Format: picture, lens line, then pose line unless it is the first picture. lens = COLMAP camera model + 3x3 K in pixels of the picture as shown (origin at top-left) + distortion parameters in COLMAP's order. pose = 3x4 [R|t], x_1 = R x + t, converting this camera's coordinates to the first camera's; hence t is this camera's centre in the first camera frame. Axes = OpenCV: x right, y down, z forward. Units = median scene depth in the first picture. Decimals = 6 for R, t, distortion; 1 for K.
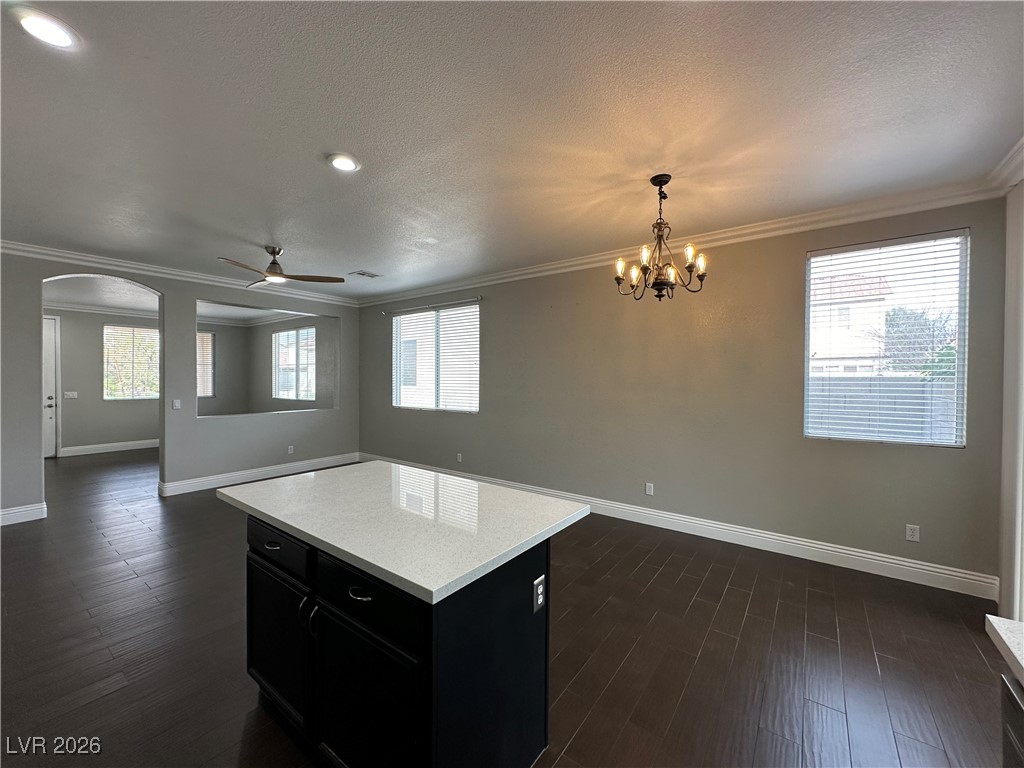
lens RADIAL K [[408.0, 0, 512.1], [0, 408.0, 382.7], [0, 0, 1]] dist [-0.001635, 0.000267]
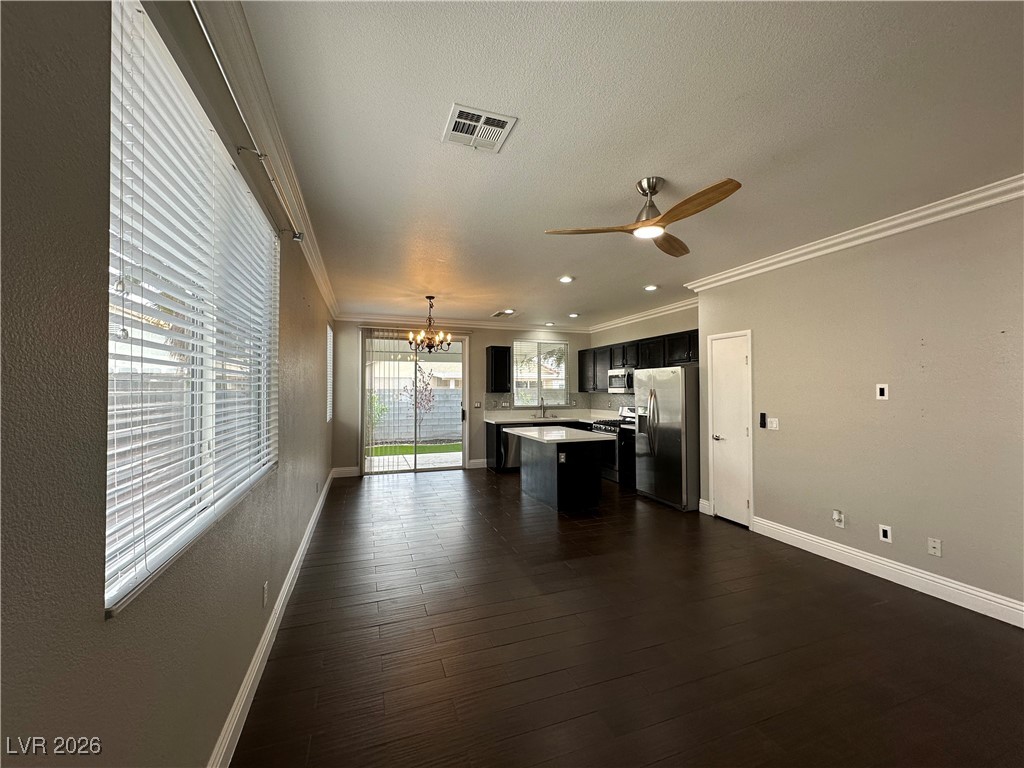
lens RADIAL K [[408.0, 0, 512.1], [0, 408.0, 382.7], [0, 0, 1]] dist [-0.001635, 0.000267]
pose [[-0.834165, 0.008631, 0.551448, -0.654331], [0.007293, 0.999963, -0.004618, -0.022083], [-0.551467, 0.000169, -0.834197, 1.428875]]
